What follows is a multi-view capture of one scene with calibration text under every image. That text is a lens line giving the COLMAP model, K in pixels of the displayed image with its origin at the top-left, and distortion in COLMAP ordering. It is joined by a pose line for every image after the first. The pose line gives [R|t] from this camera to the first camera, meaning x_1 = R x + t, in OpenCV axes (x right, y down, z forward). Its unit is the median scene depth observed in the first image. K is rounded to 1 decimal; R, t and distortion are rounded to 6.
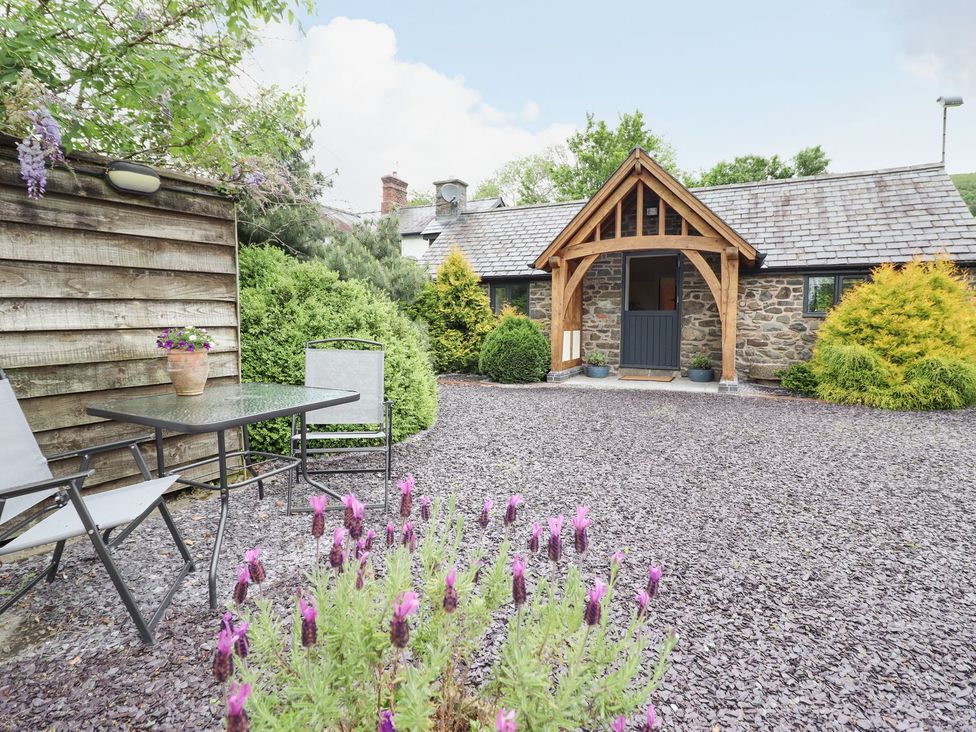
lens RADIAL K [[492.1, 0, 480.2], [0, 492.1, 359.0], [0, 0, 1]] dist [-0.020212, -0.004301]
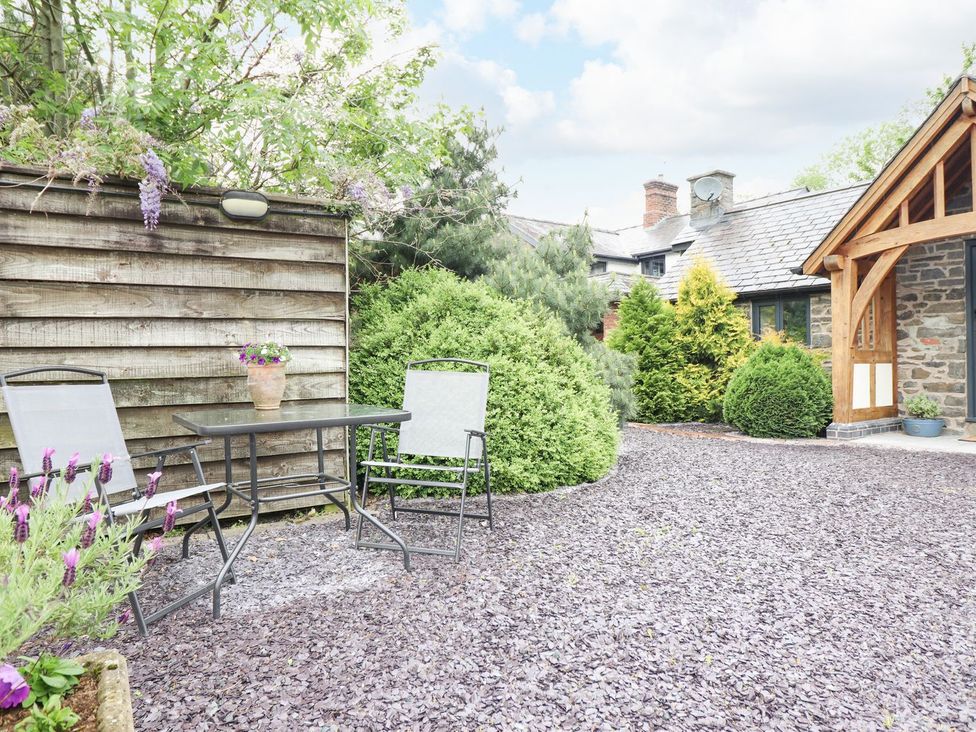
lens RADIAL K [[612.6, 0, 496.8], [0, 612.6, 362.8], [0, 0, 1]] dist [-0.002028, -0.011056]
pose [[0.886078, -0.008713, -0.463455, 0.192186], [-0.028134, 0.996969, -0.072531, 0.026340], [0.462682, 0.077307, 0.883147, 0.048095]]
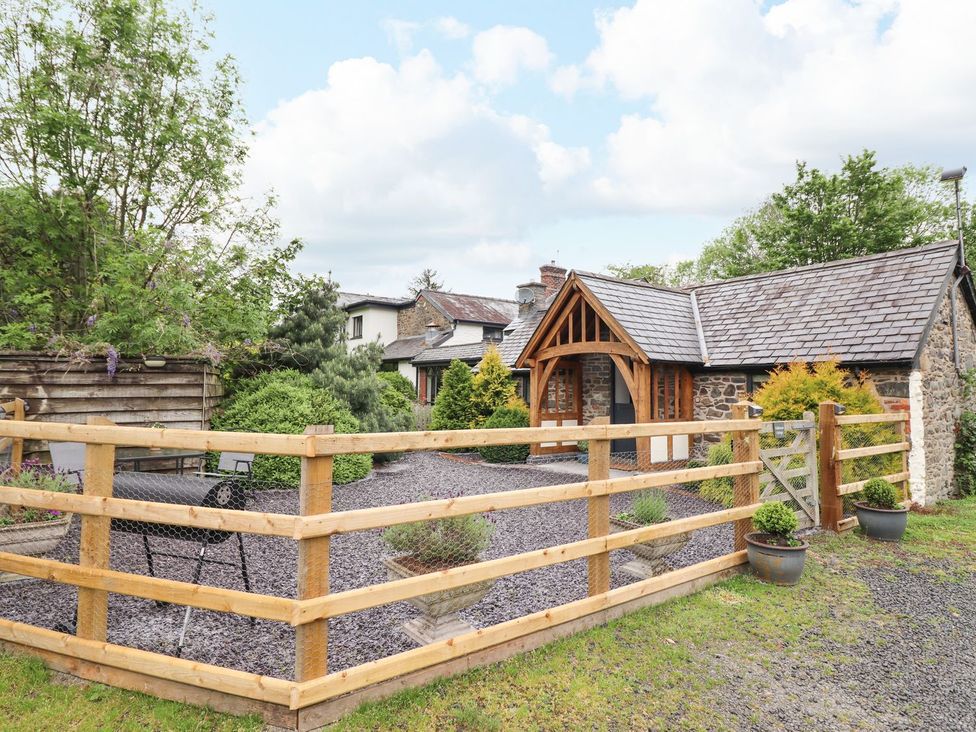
lens RADIAL K [[560.8, 0, 515.2], [0, 560.8, 358.1], [0, 0, 1]] dist [-0.011393, -0.006617]
pose [[0.898137, -0.017314, -0.439374, 1.086606], [-0.042112, 0.991245, -0.125143, -0.054195], [0.437694, 0.130898, 0.889545, -0.366689]]
